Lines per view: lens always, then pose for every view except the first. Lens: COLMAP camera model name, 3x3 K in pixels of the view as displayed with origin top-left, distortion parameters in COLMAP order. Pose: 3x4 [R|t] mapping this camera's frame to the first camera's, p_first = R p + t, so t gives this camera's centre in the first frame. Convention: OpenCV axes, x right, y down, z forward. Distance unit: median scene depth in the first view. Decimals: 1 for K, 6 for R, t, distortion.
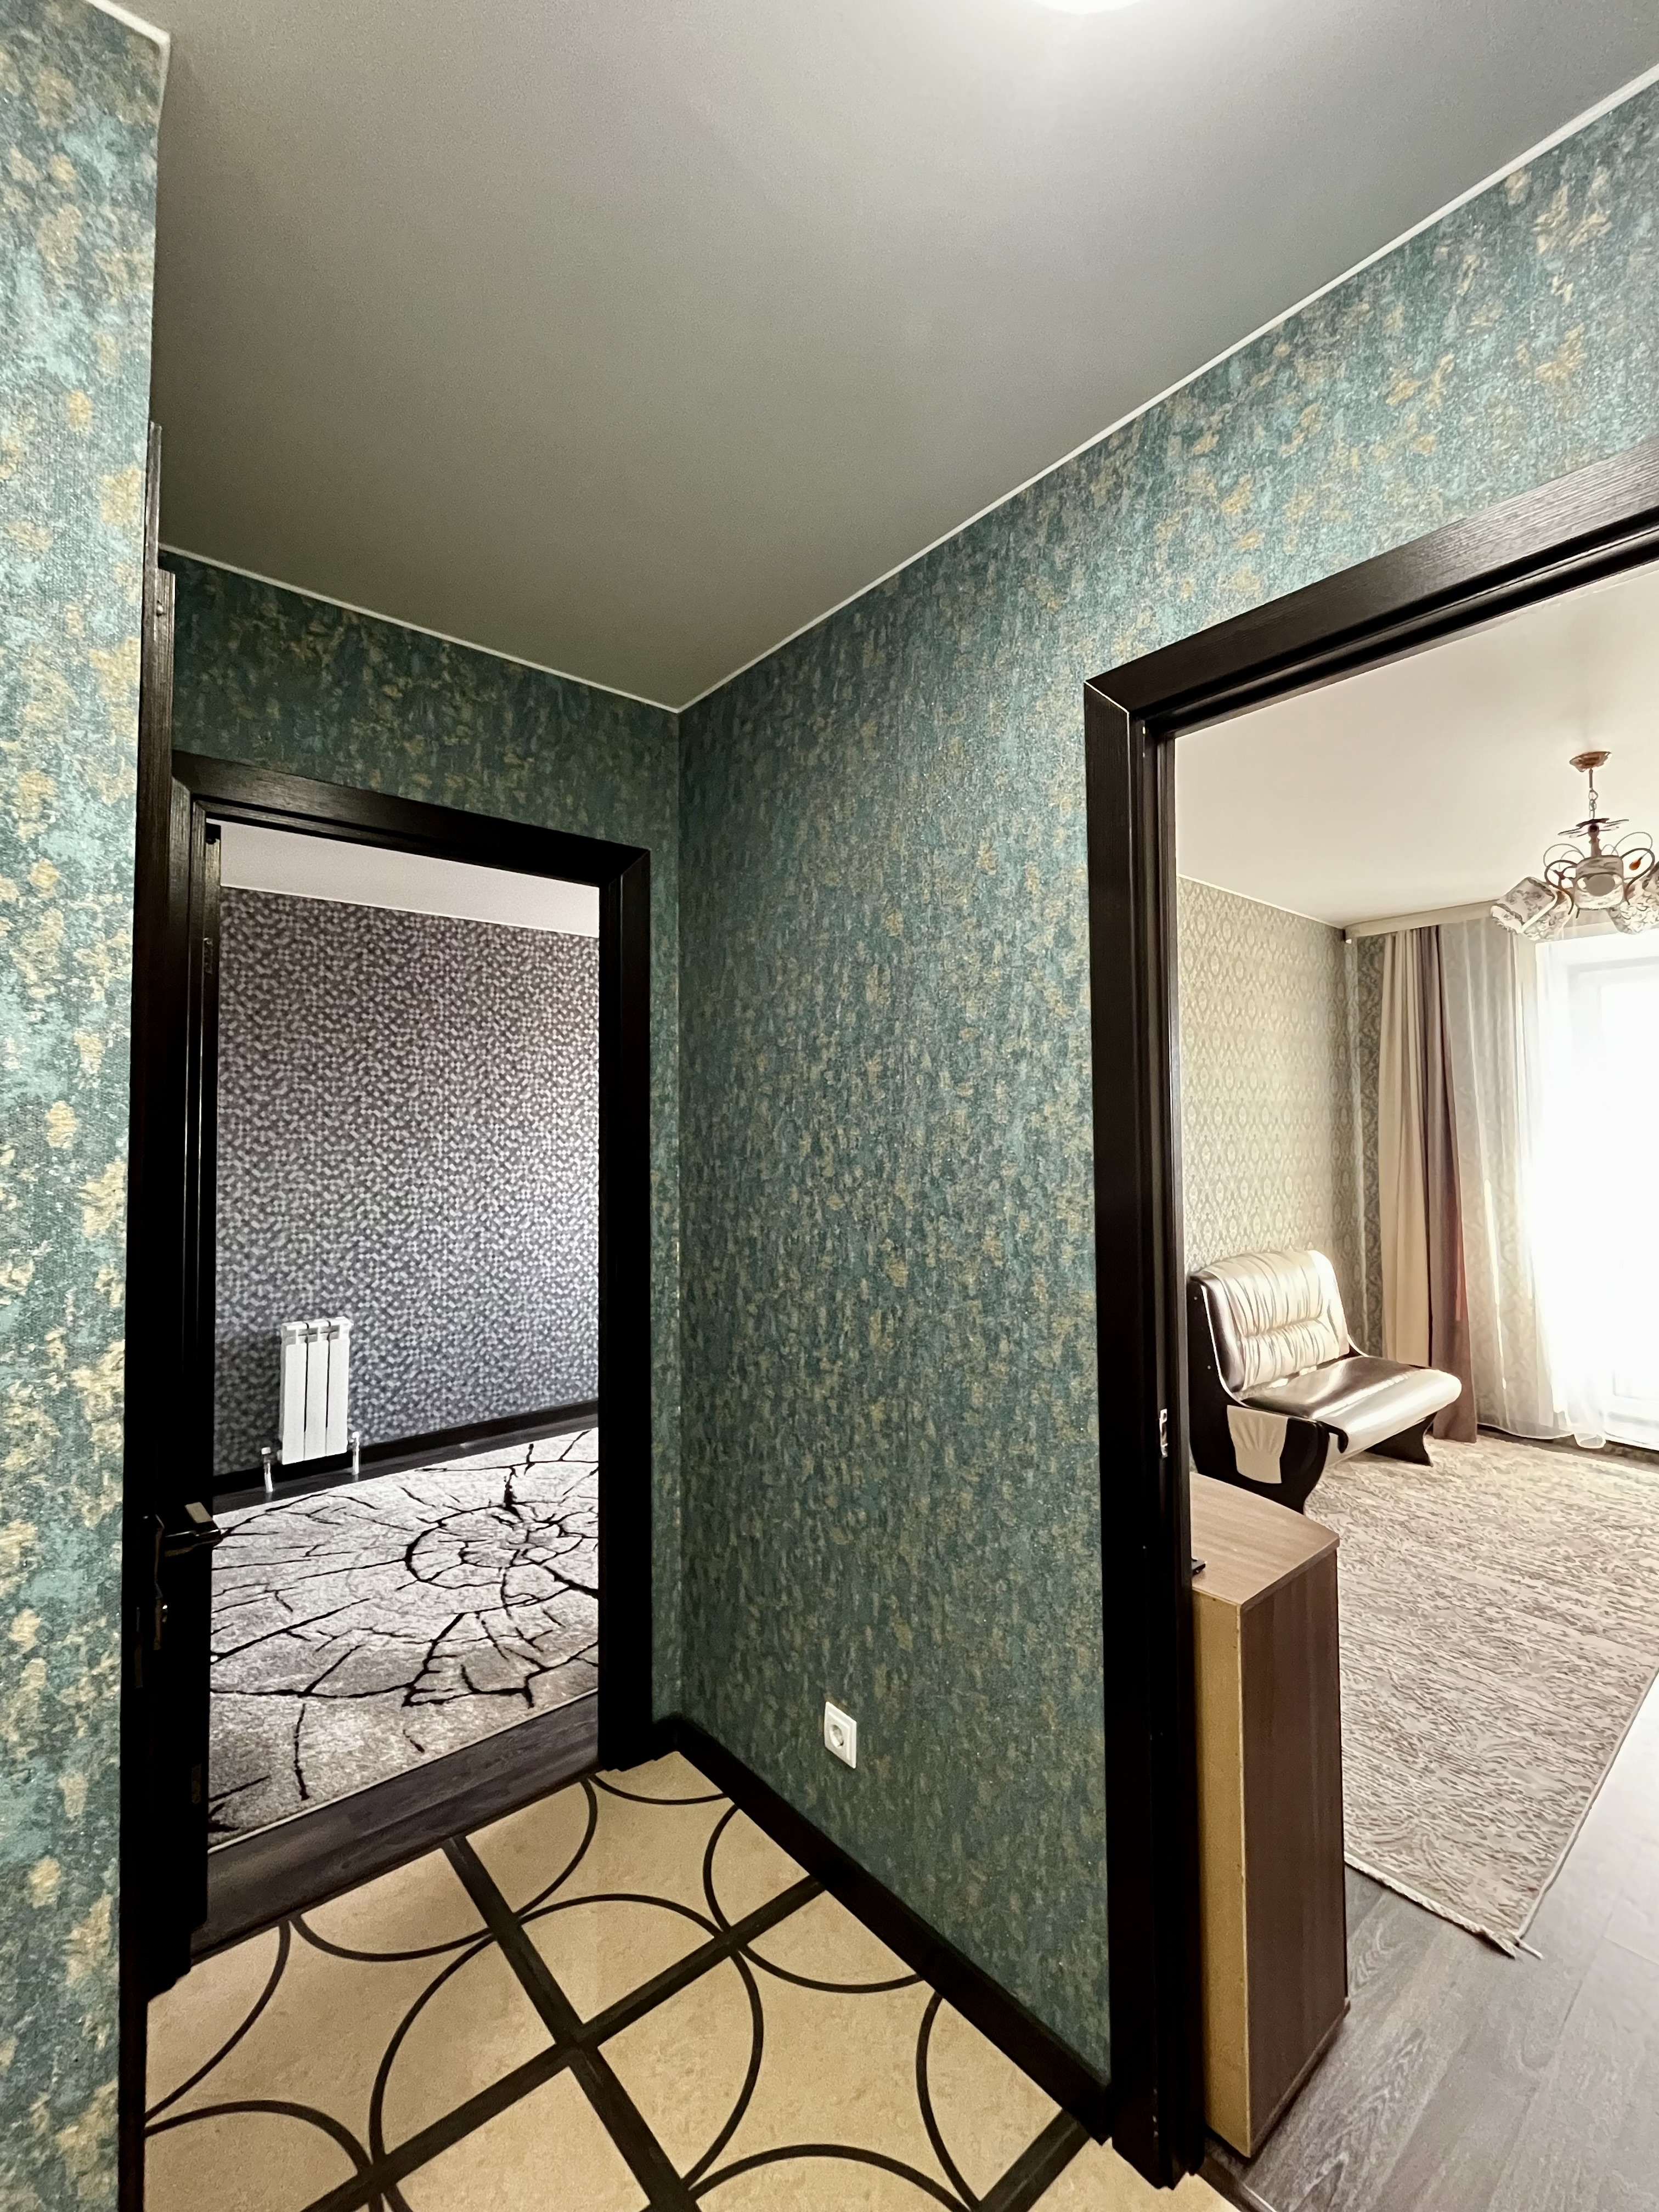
lens RADIAL K [[936.9, 0, 829.5], [0, 936.9, 1106.0], [0, 0, 1]] dist [-0.000131, -0.000104]
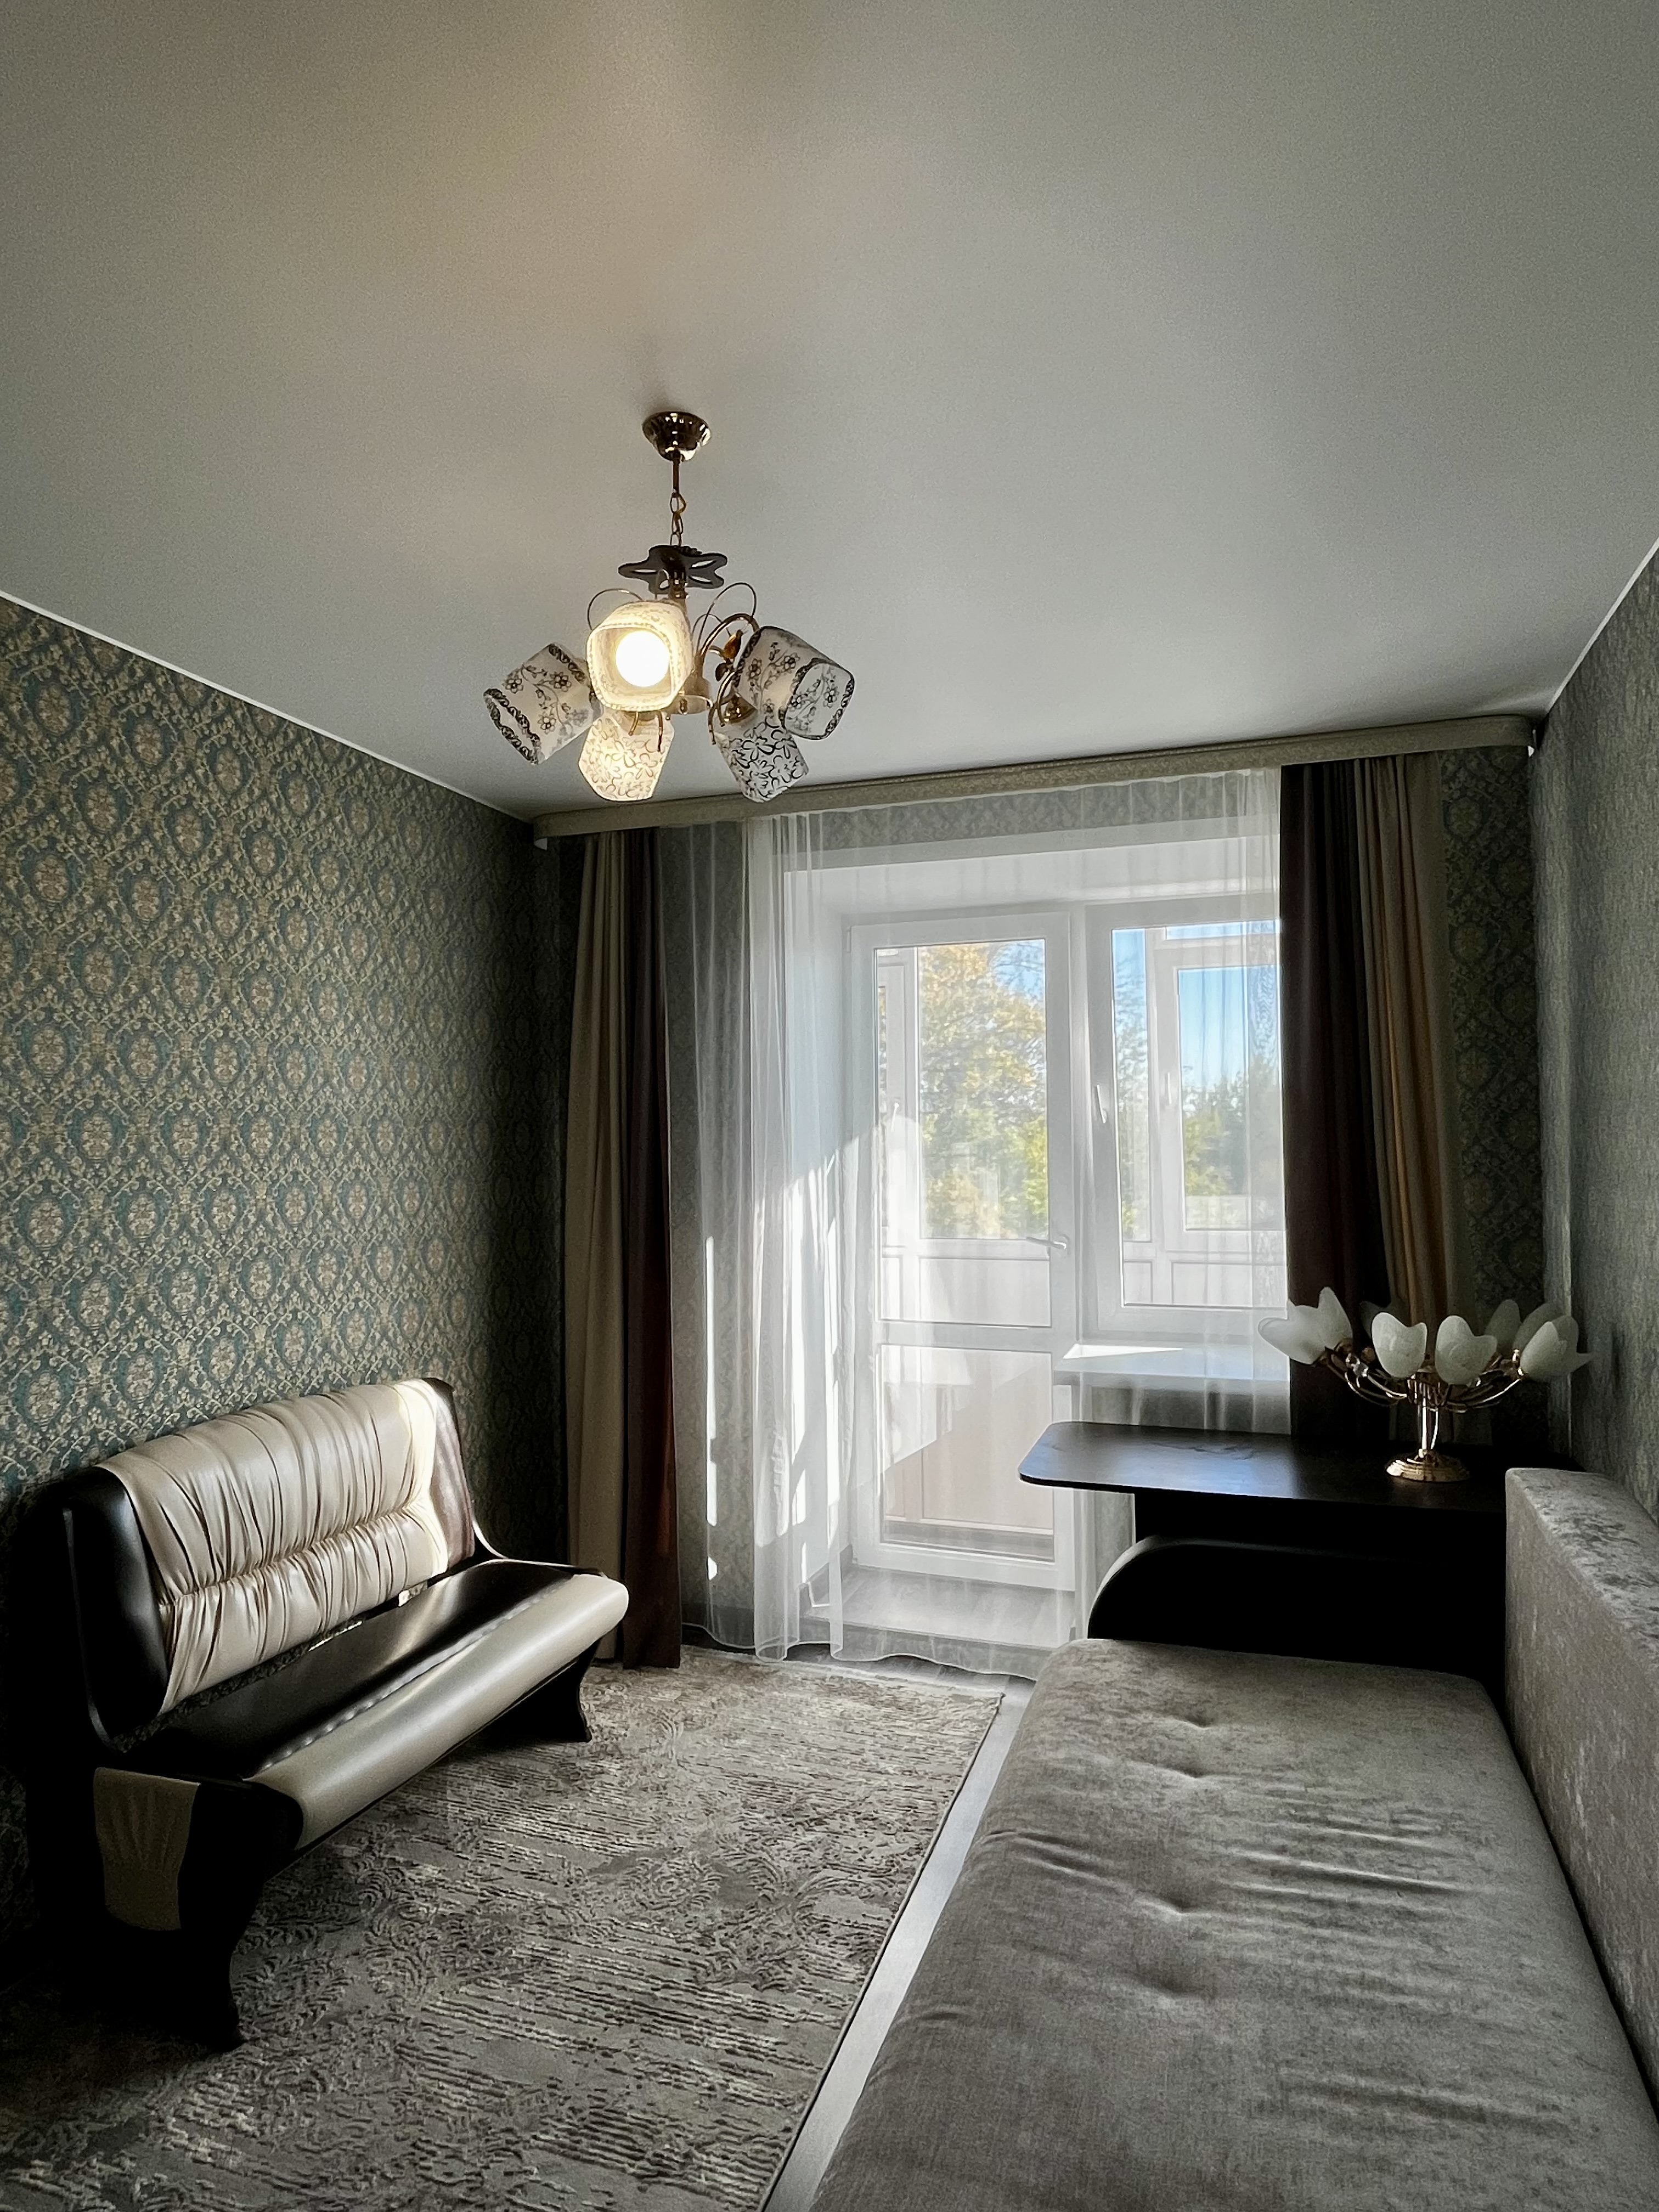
lens RADIAL K [[1249.8, 0, 829.5], [0, 1249.8, 1106.0], [0, 0, 1]] dist [0.023873, 0.000256]
pose [[0.859997, 0.021065, 0.509864, 0.369892], [-0.018957, 0.999777, -0.009331, -0.004171], [-0.509946, -0.001641, 0.860205, 0.256312]]
